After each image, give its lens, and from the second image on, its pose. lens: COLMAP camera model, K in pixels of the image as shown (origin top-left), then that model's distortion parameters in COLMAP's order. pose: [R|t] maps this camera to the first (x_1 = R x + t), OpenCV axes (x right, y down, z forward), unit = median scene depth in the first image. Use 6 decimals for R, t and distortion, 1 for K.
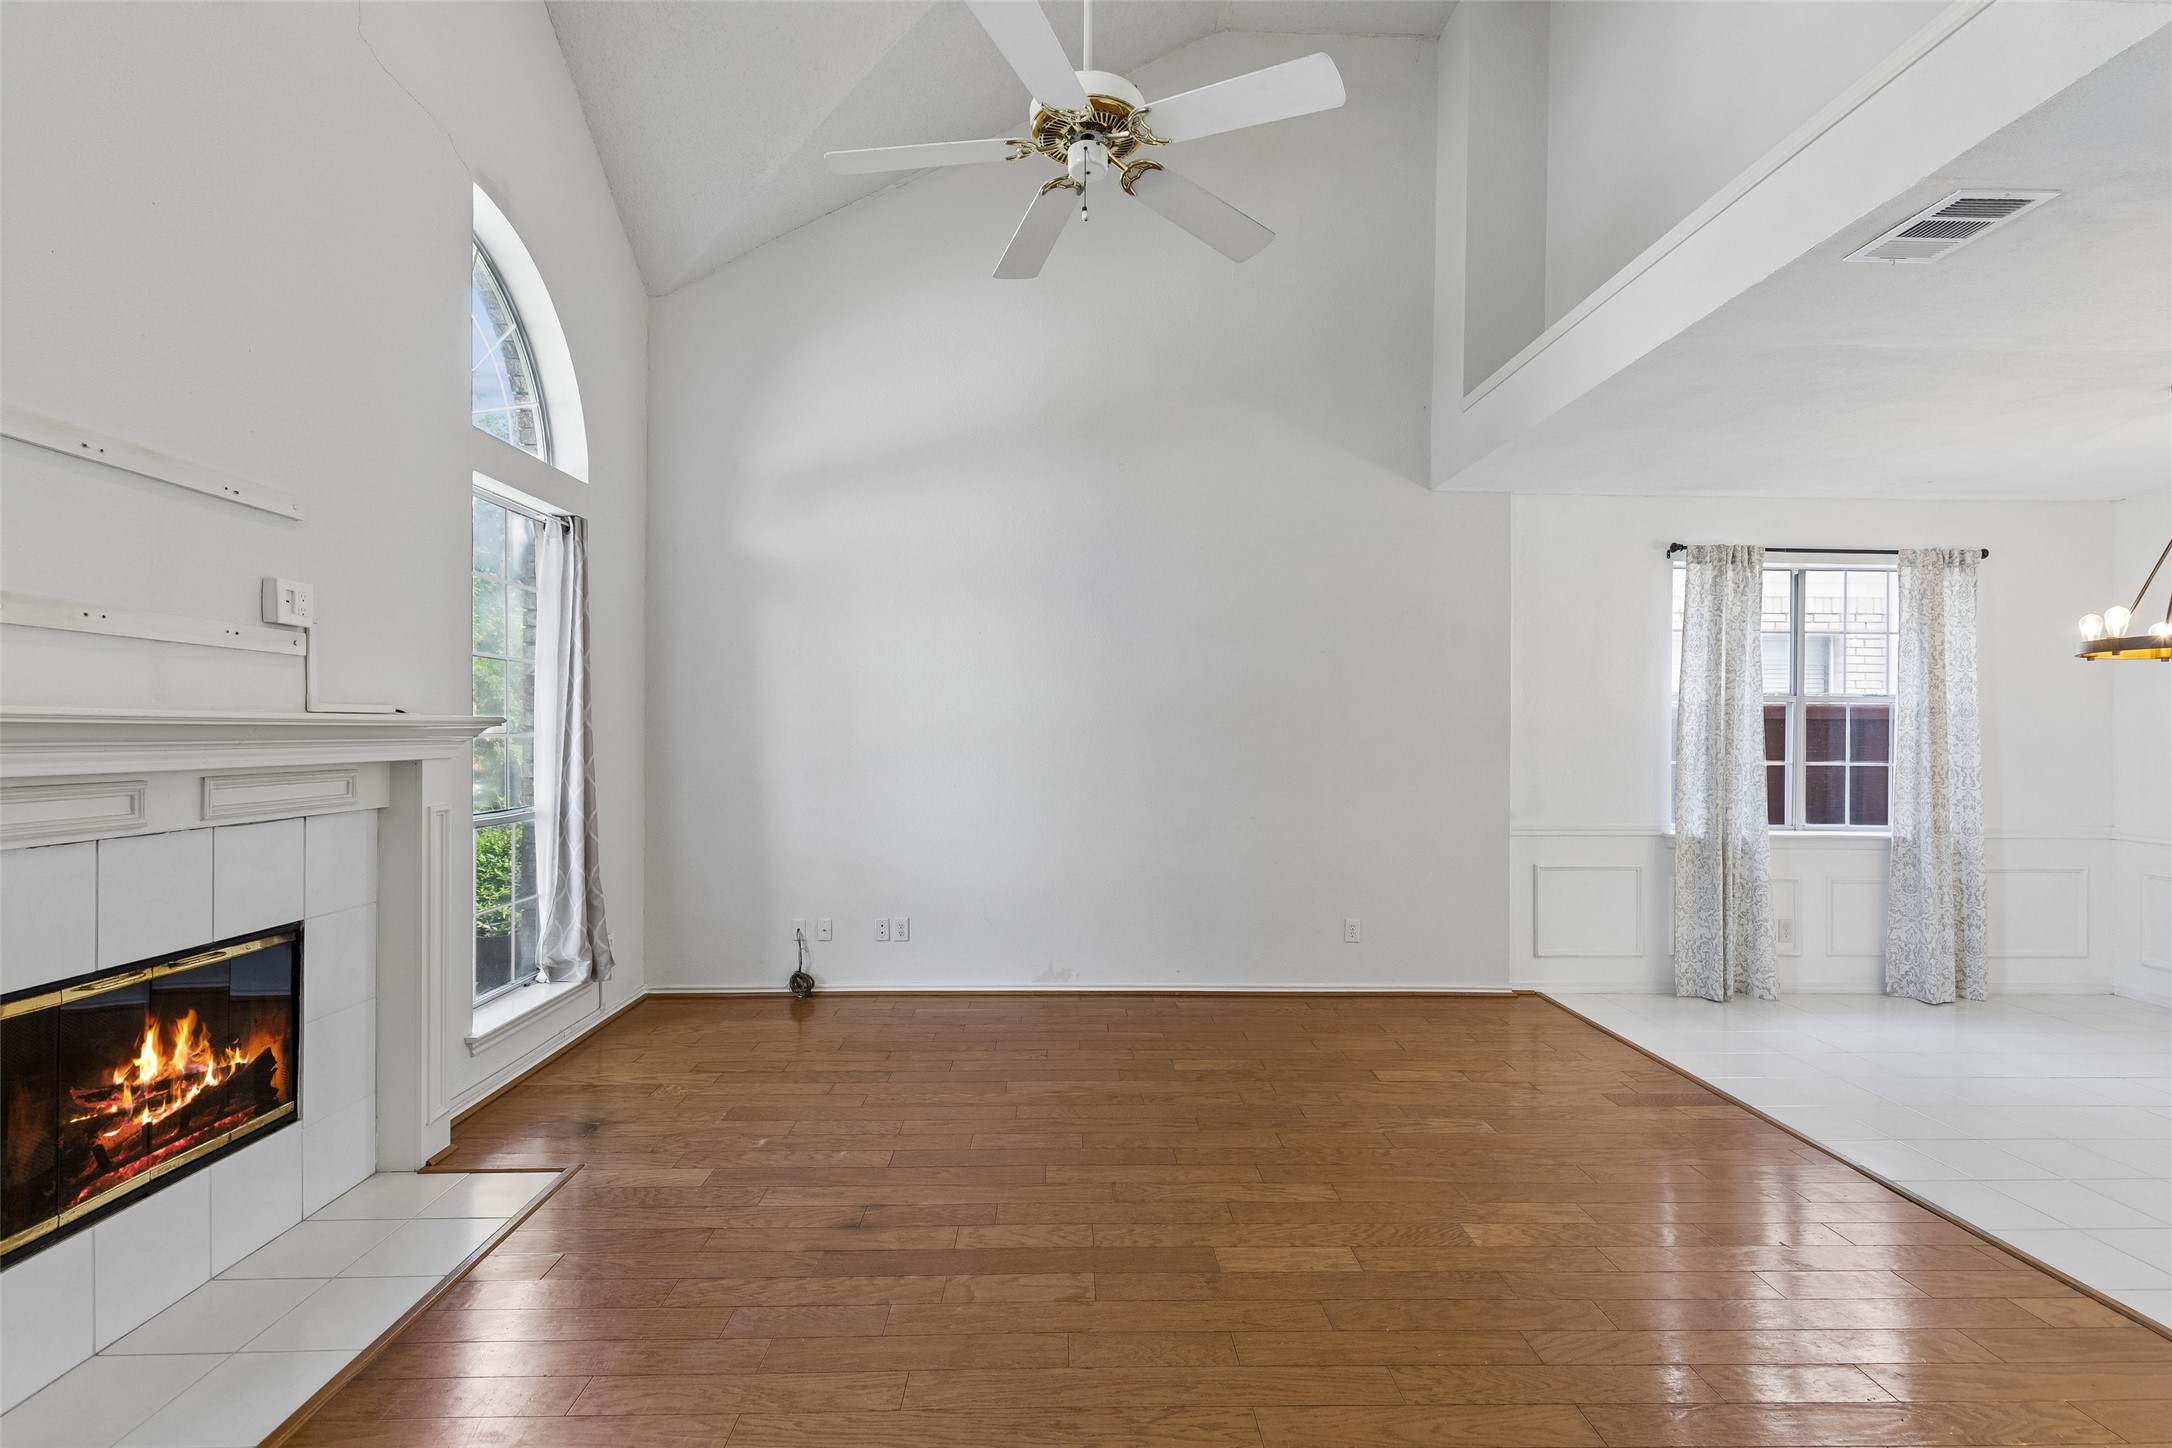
lens RADIAL K [[974.3, 0, 1086.5], [0, 974.3, 730.9], [0, 0, 1]] dist [0.012839, -0.000942]
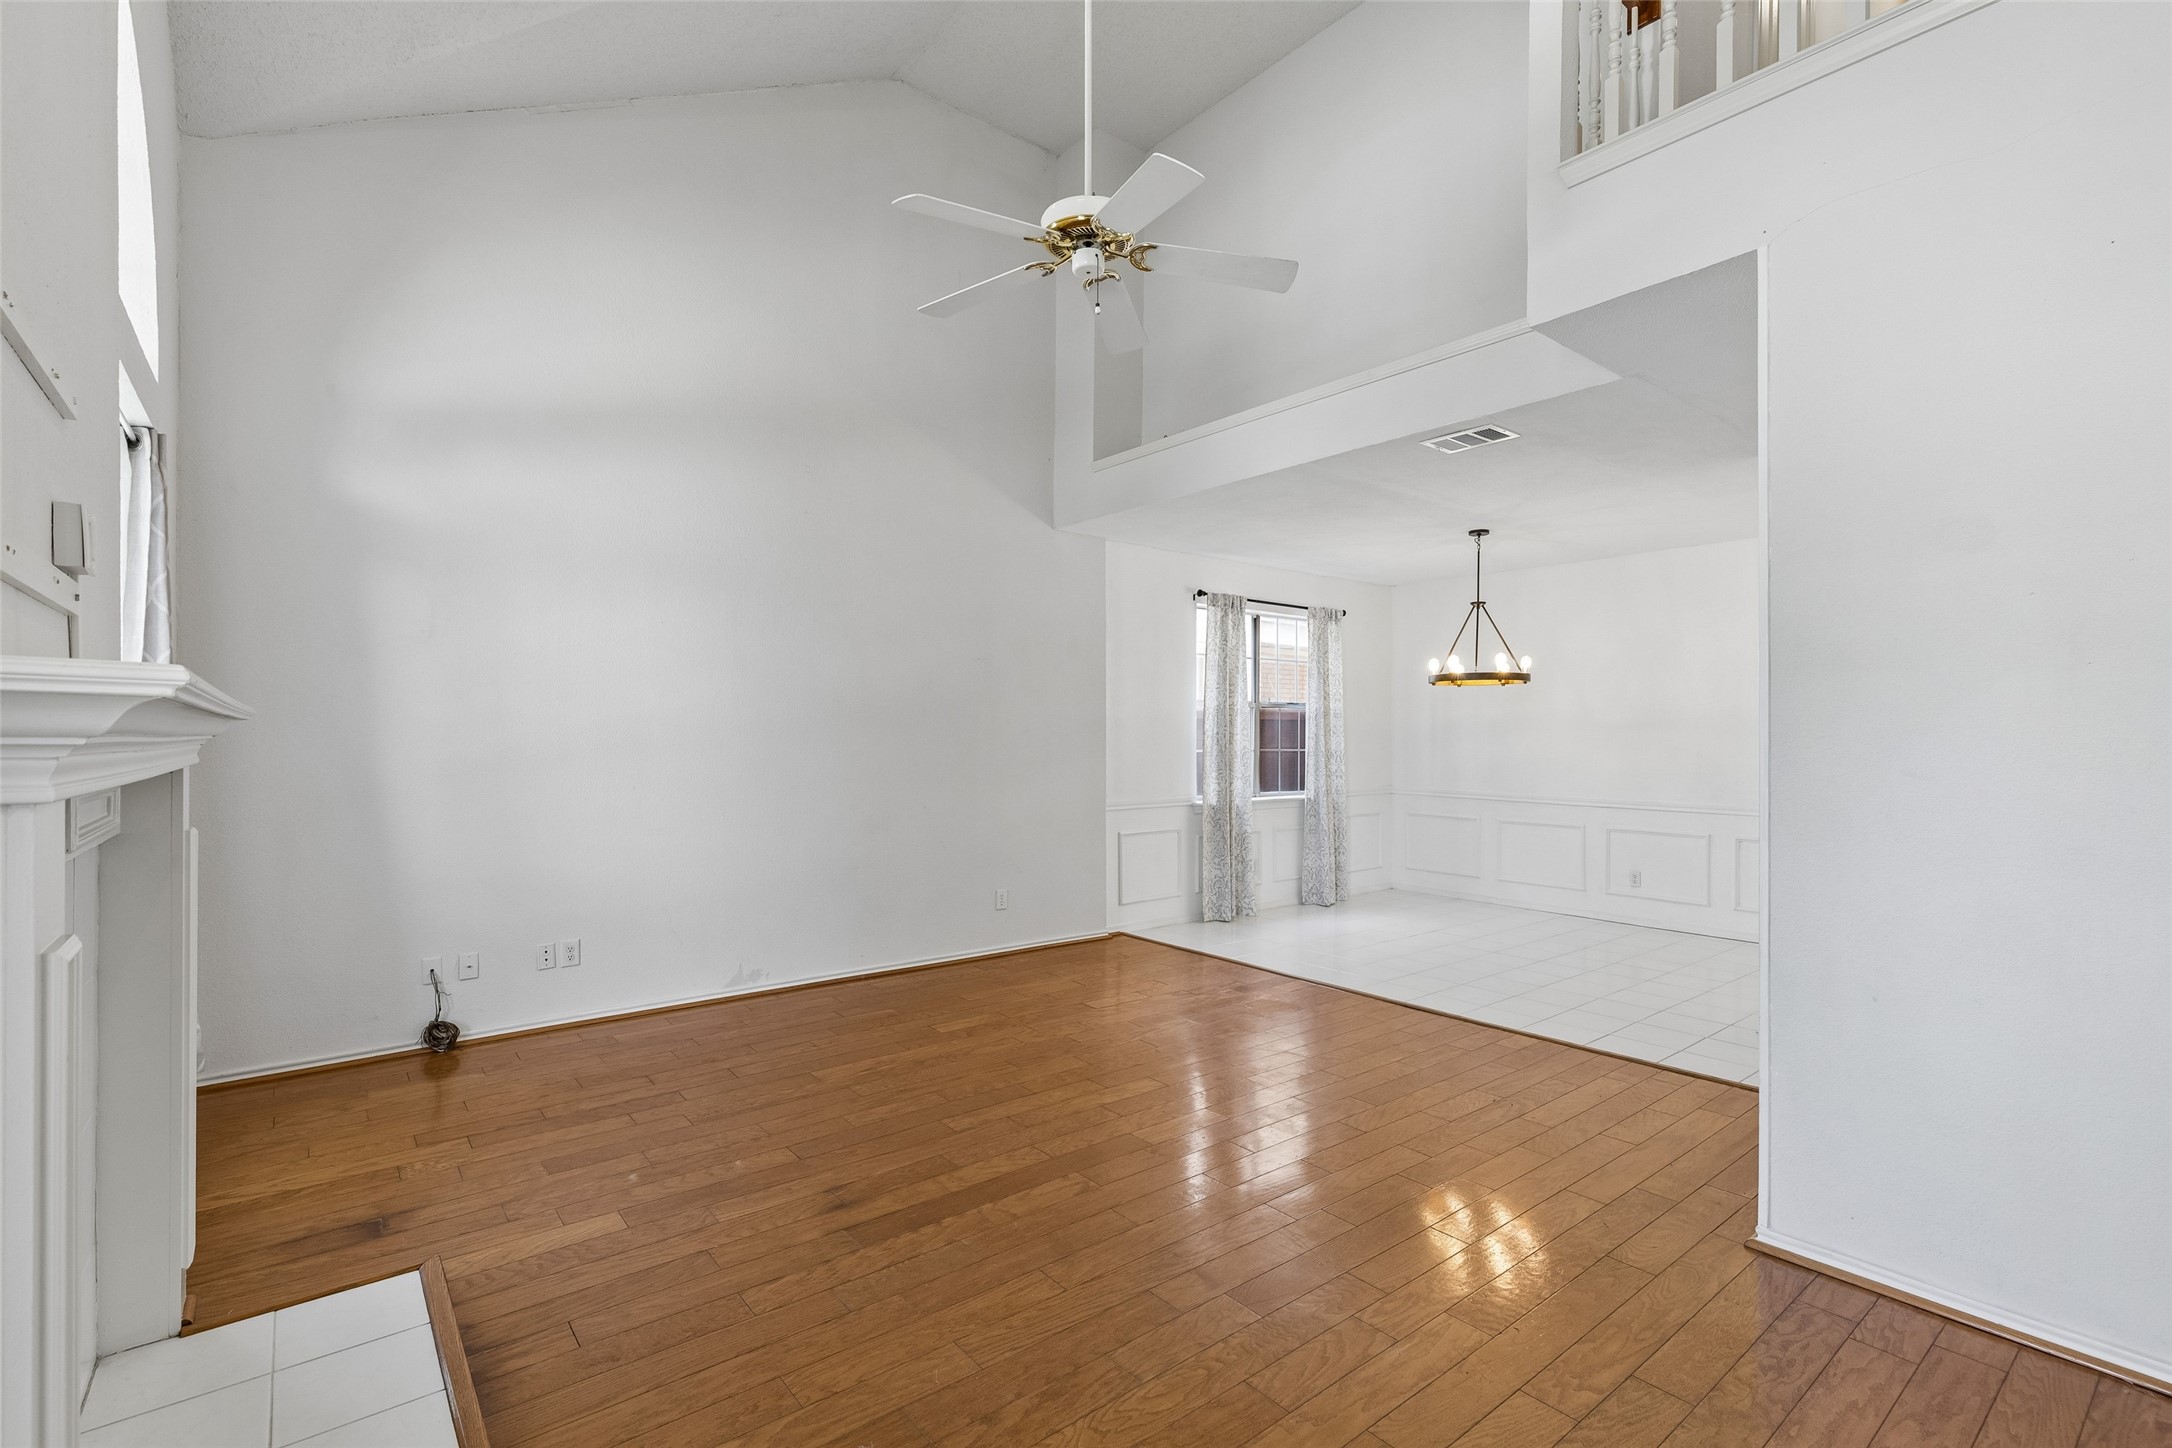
lens RADIAL K [[974.3, 0, 1086.5], [0, 974.3, 730.9], [0, 0, 1]] dist [0.012839, -0.000942]
pose [[0.801685, -0.003371, 0.597737, -0.342594], [0.002259, 0.999994, 0.002611, 0.000733], [-0.597743, -0.000743, 0.801688, 0.008206]]
